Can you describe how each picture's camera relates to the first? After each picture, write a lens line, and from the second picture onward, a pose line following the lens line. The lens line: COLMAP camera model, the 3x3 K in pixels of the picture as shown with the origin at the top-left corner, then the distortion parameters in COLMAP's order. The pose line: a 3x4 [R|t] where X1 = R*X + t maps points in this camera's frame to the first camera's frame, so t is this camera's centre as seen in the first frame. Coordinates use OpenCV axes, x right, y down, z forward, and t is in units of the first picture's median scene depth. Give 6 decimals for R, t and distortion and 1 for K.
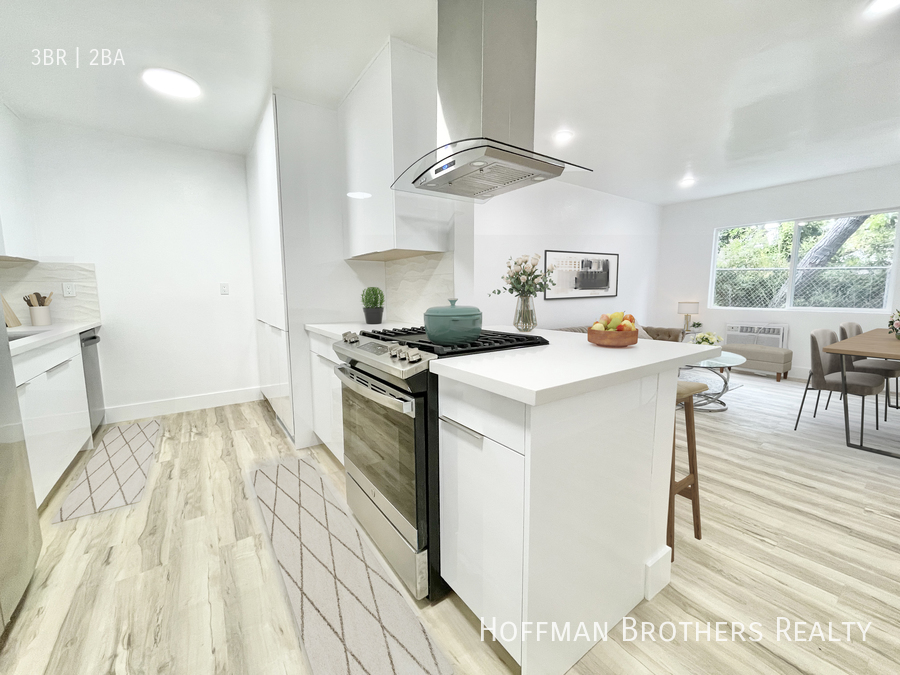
lens RADIAL K [[363.4, 0, 448.9], [0, 363.4, 335.3], [0, 0, 1]] dist [-0.003472, 0.001721]
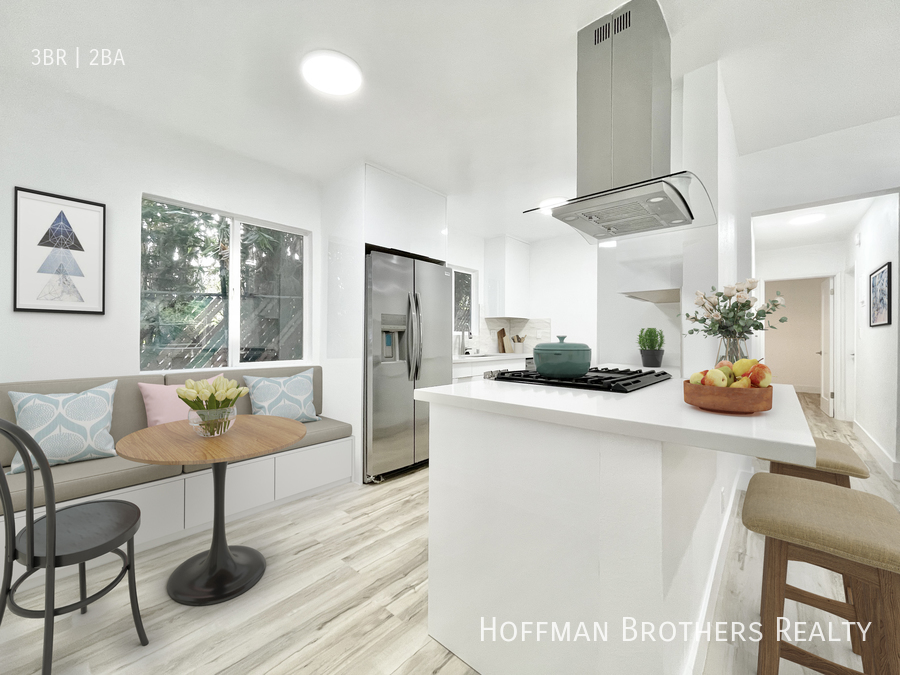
lens RADIAL K [[363.4, 0, 443.1], [0, 363.4, 337.2], [0, 0, 1]] dist [-0.003472, 0.001721]
pose [[0.212225, -0.001571, -0.977220, 0.749379], [-0.119363, 0.992469, -0.027518, -0.017388], [0.969904, 0.122484, 0.210439, 0.304312]]
